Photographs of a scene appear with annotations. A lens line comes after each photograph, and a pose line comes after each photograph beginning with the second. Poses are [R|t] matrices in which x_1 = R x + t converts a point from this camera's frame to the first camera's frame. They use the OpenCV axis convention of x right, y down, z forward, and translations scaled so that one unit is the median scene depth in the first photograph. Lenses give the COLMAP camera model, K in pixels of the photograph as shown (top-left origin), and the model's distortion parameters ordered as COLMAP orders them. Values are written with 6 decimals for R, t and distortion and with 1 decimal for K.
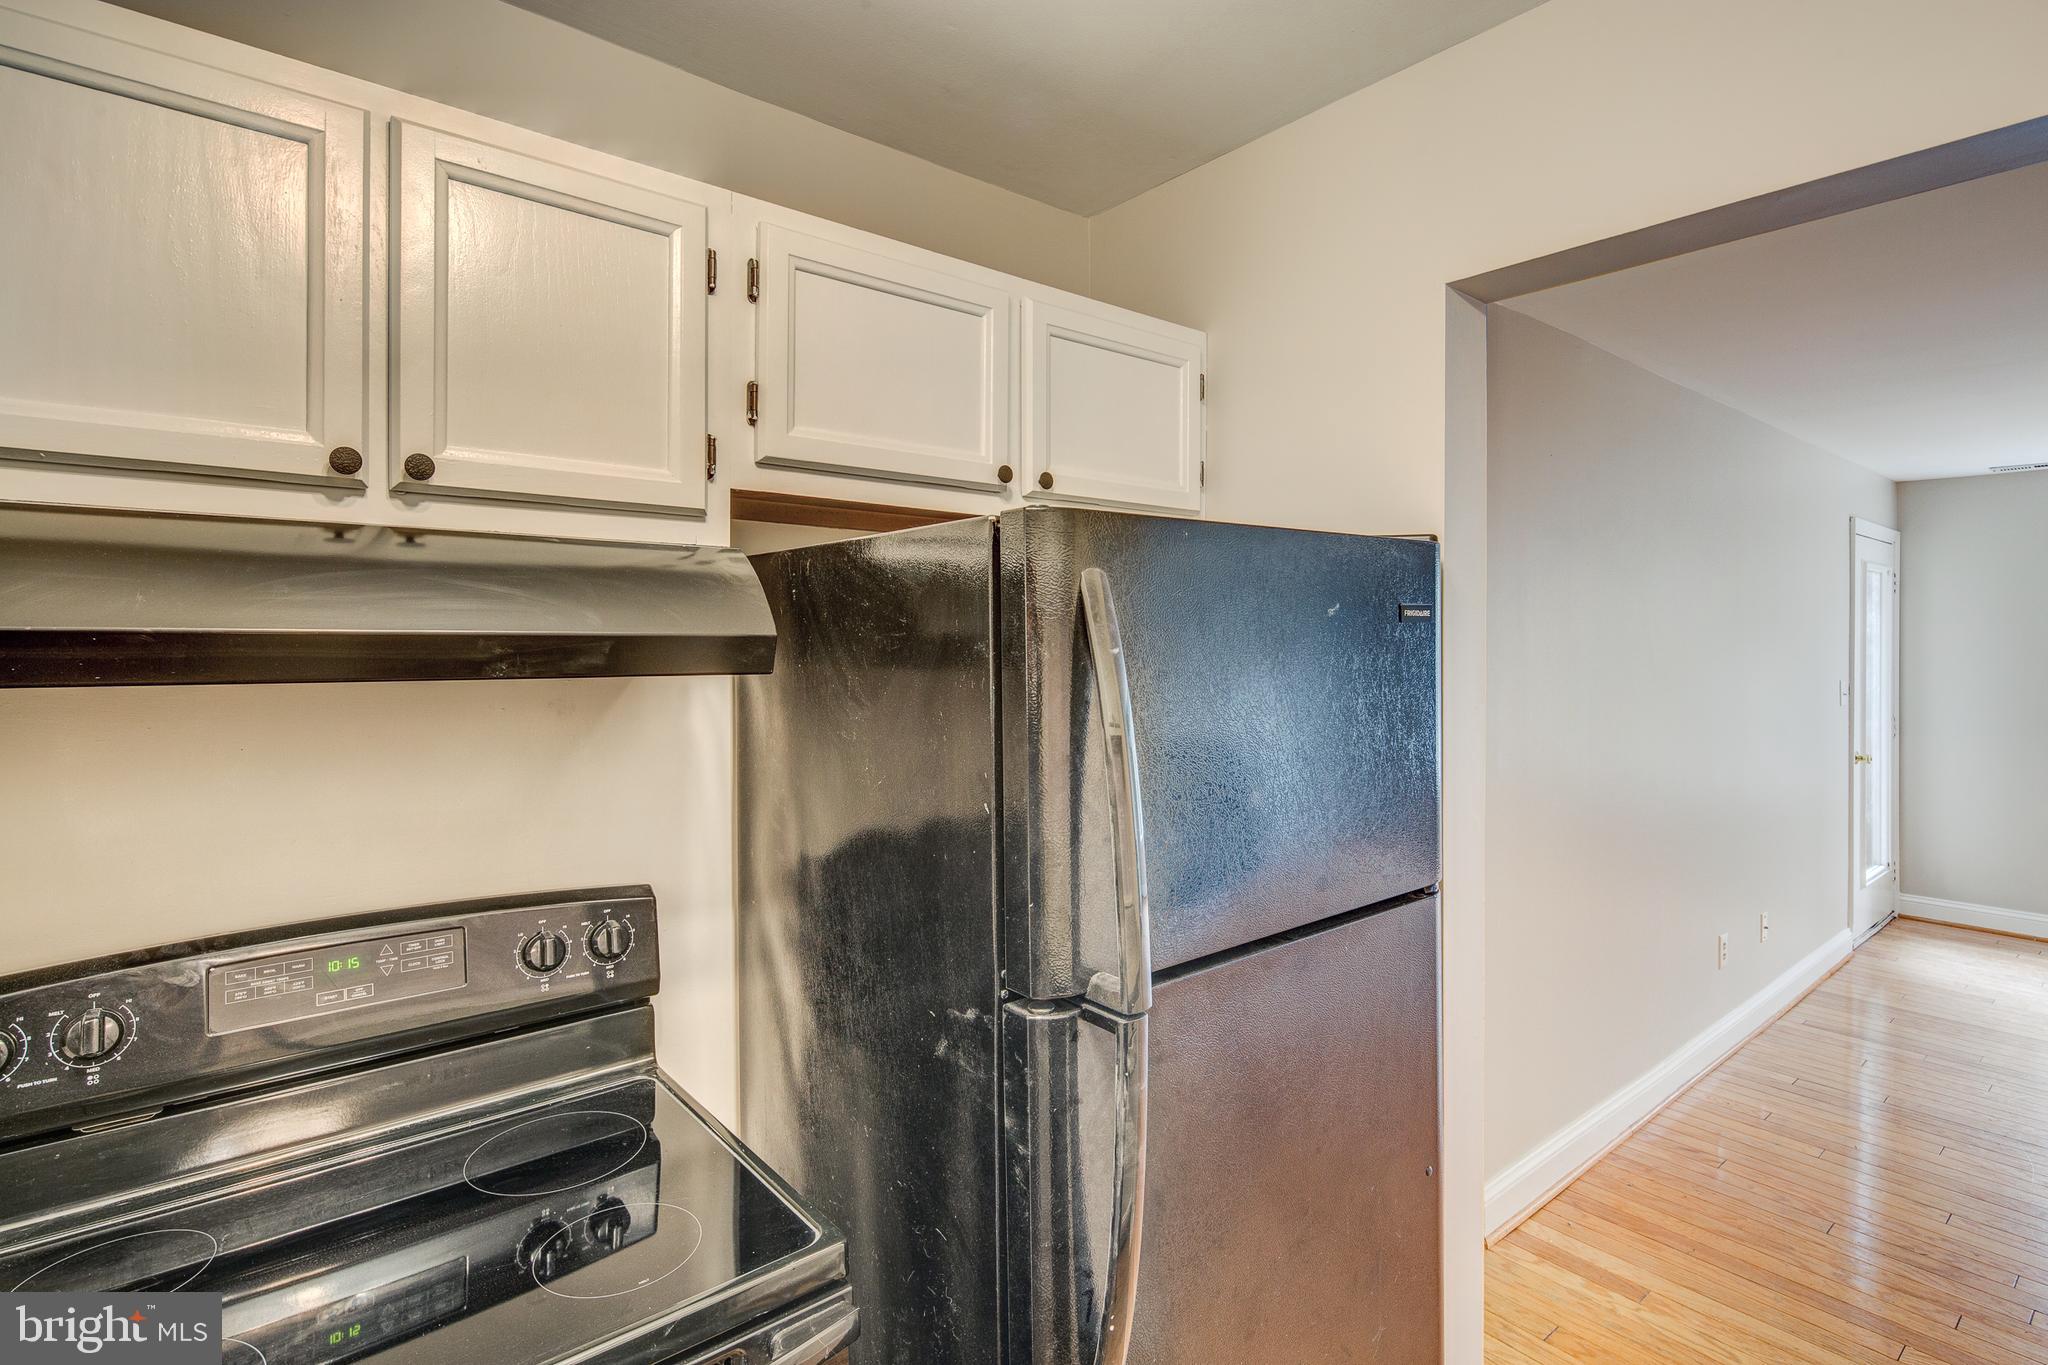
lens RADIAL K [[998.3, 0, 1031.4], [0, 998.3, 638.6], [0, 0, 1]] dist [-0.000396, -0.000896]
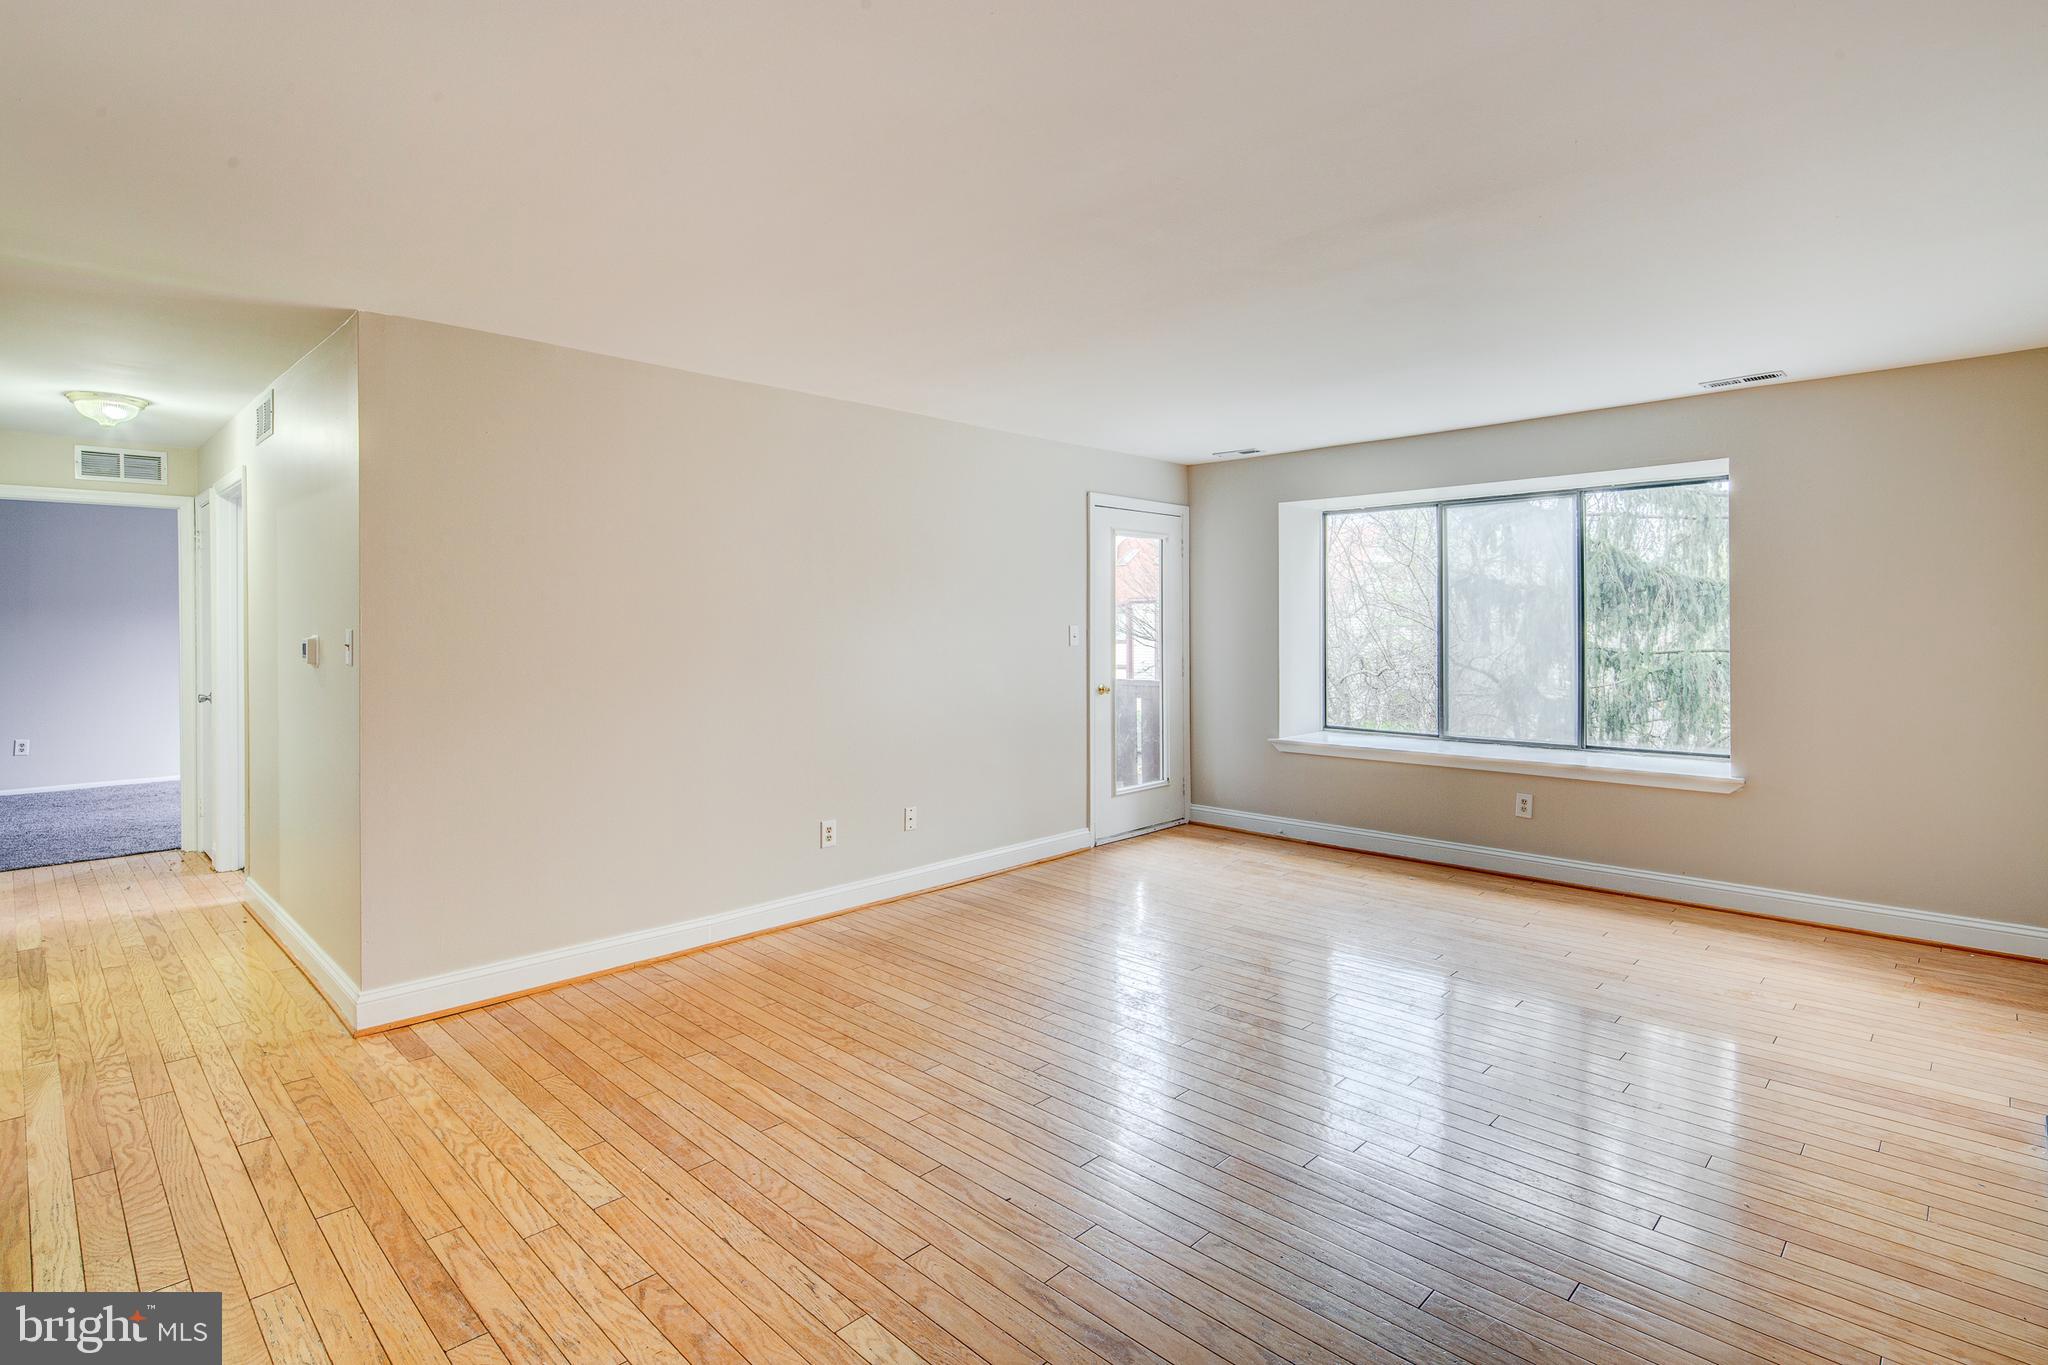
lens RADIAL K [[992.4, 0, 1029.3], [0, 992.4, 619.4], [0, 0, 1]] dist [0.001210, -0.001244]
pose [[0.993957, -0.007295, 0.109524, 2.247880], [0.007914, 0.999955, -0.005220, 0.147520], [-0.109481, 0.006055, 0.993970, -0.733014]]
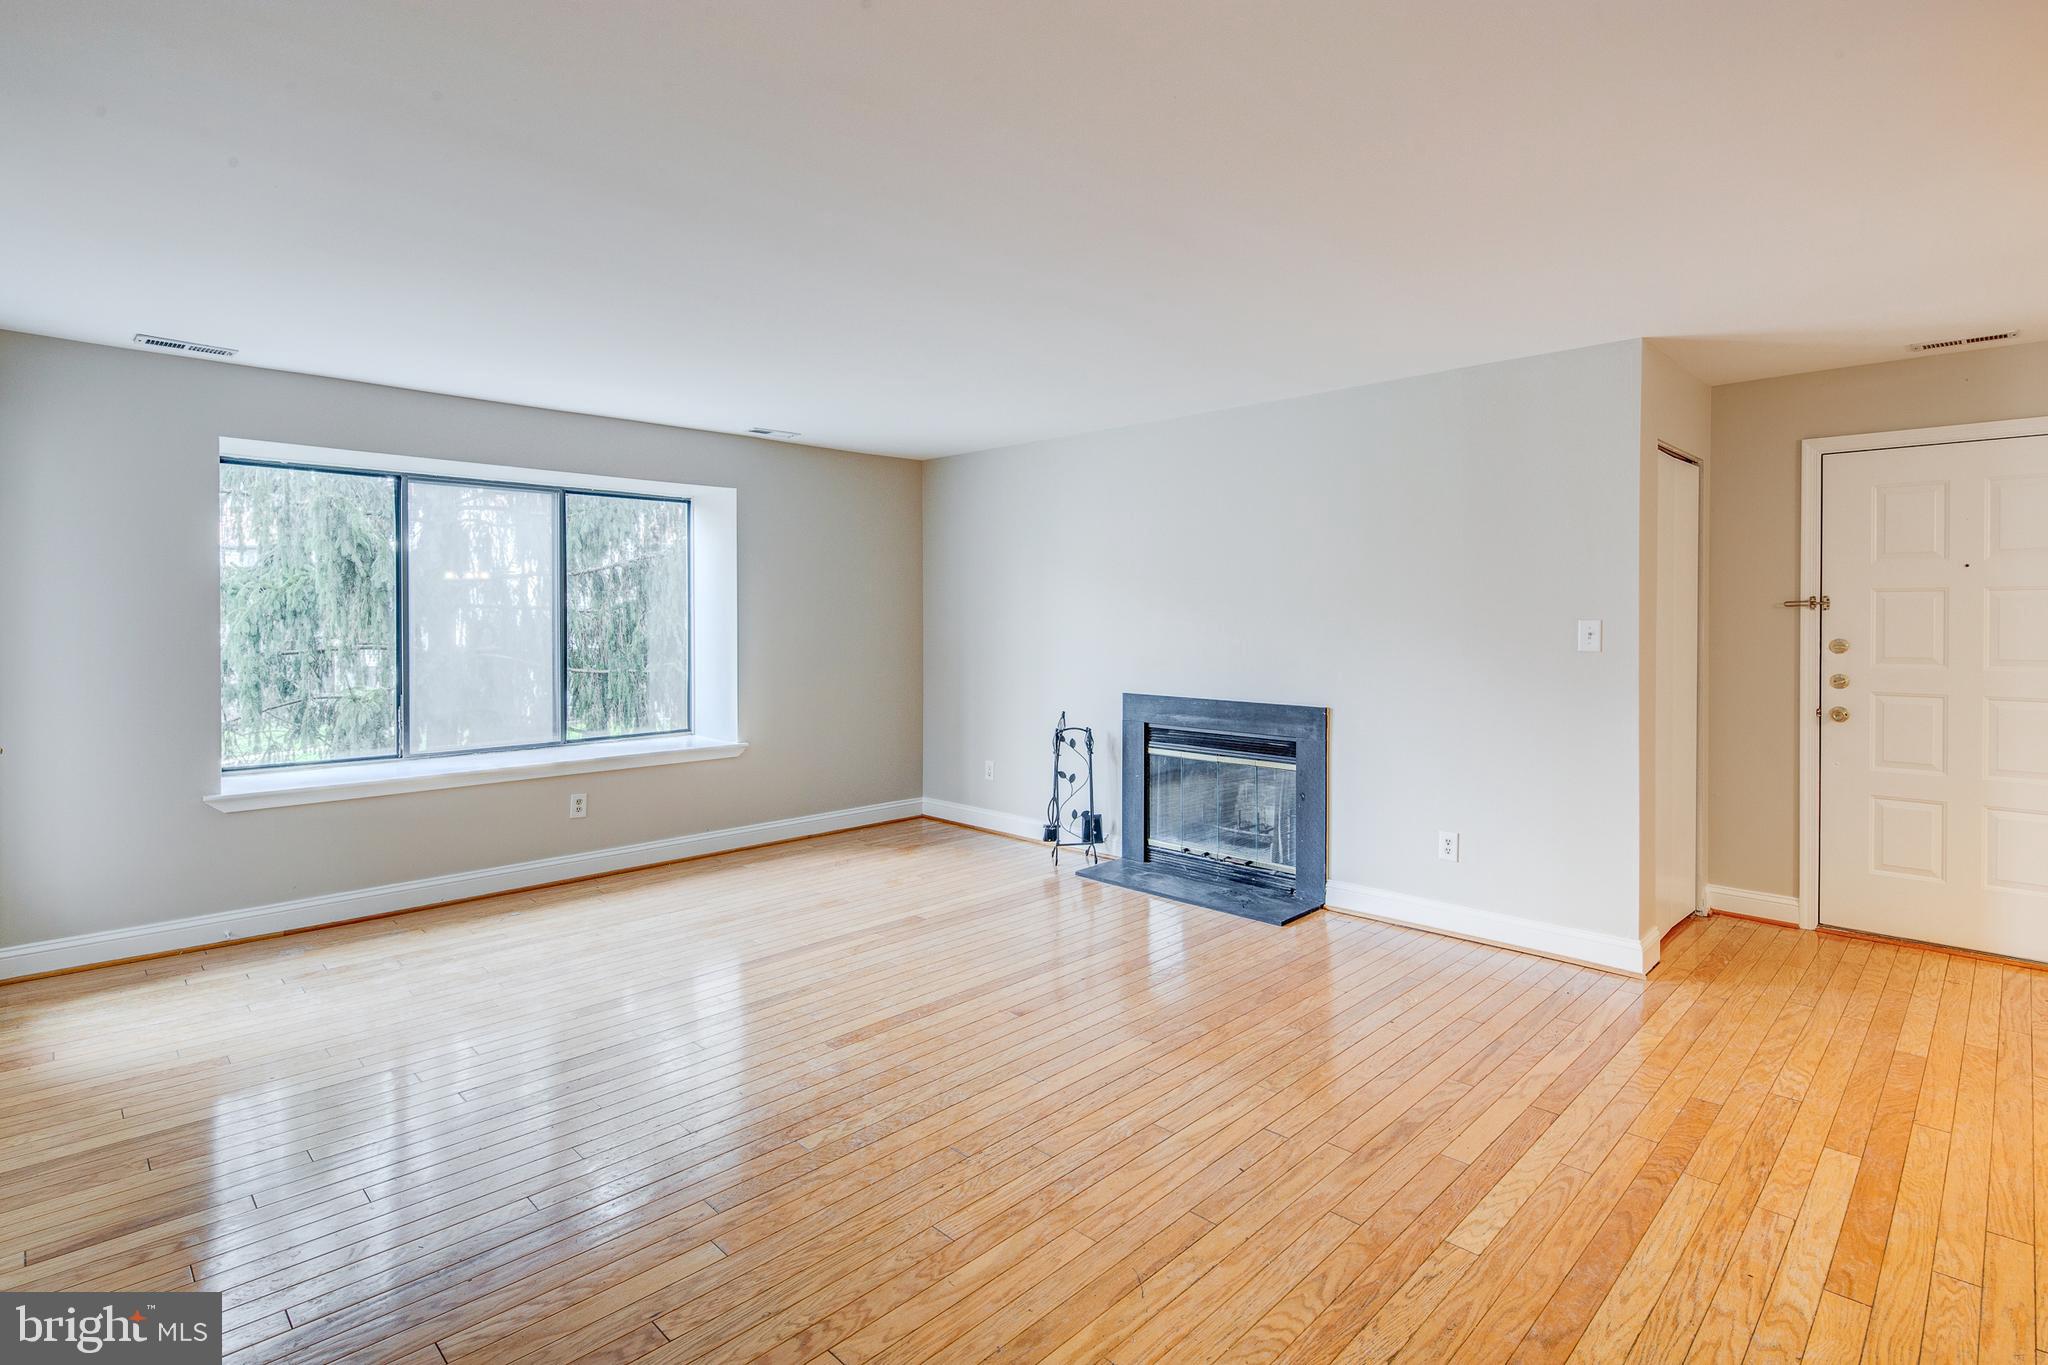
lens RADIAL K [[992.4, 0, 1029.3], [0, 992.4, 619.4], [0, 0, 1]] dist [0.001210, -0.001244]
pose [[-0.098475, -0.004686, 0.995128, 0.611530], [-0.000051, 0.999989, 0.004703, 0.136850], [-0.995139, 0.000413, -0.098475, 1.594740]]
